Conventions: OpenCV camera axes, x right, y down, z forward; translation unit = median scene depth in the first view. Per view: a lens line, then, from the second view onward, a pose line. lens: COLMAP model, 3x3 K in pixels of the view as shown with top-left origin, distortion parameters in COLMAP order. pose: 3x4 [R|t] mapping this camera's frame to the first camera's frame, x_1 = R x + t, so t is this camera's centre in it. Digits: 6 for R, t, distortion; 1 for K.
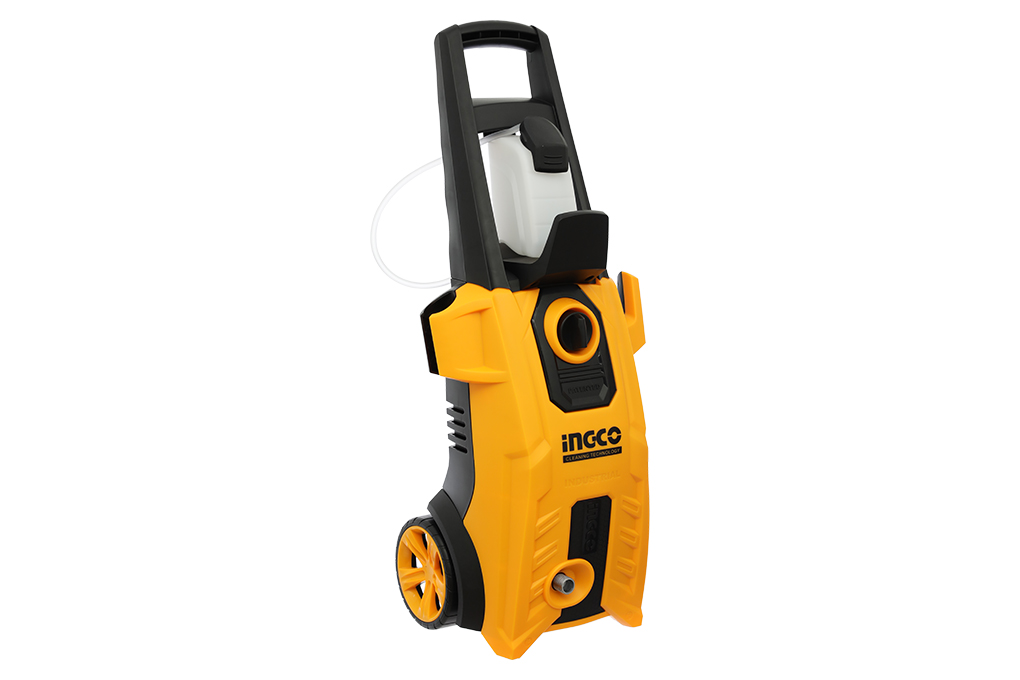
lens RADIAL K [[2071.9, 0, 509.8], [0, 2071.9, 340.2], [0, 0, 1]] dist [-0.009813, 0.000000]
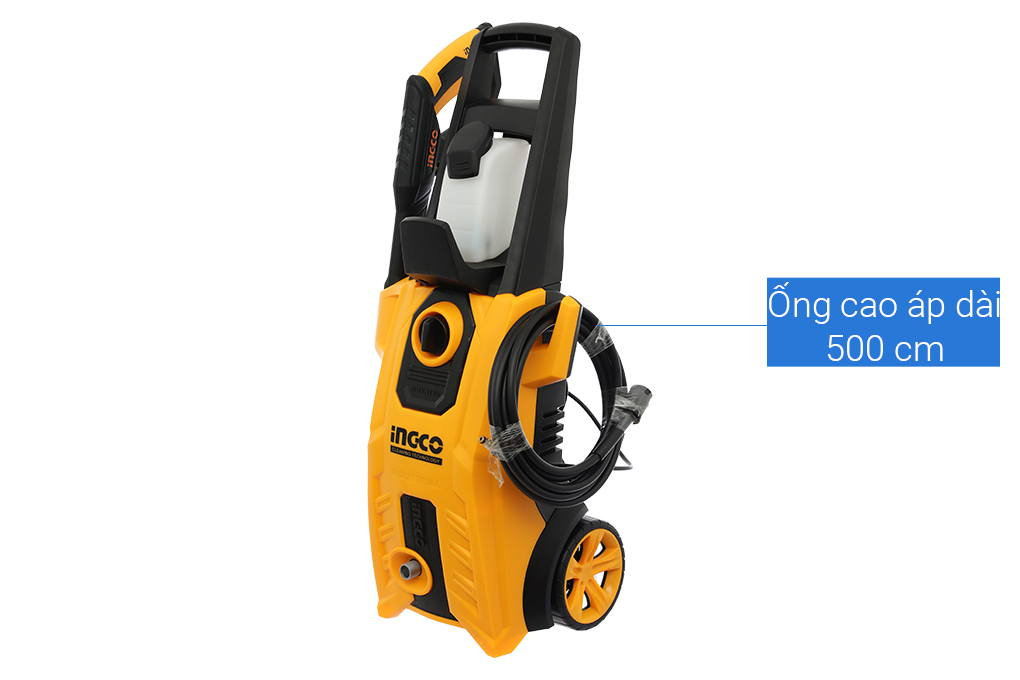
lens RADIAL K [[2071.9, 0, 509.8], [0, 2071.9, 339.8], [0, 0, 1]] dist [-0.009813, 0.000000]
pose [[-0.045874, 0.172759, -0.983895, 1.027095], [-0.107701, 0.978336, 0.176804, -0.184920], [0.993124, 0.114077, -0.026274, 1.060978]]
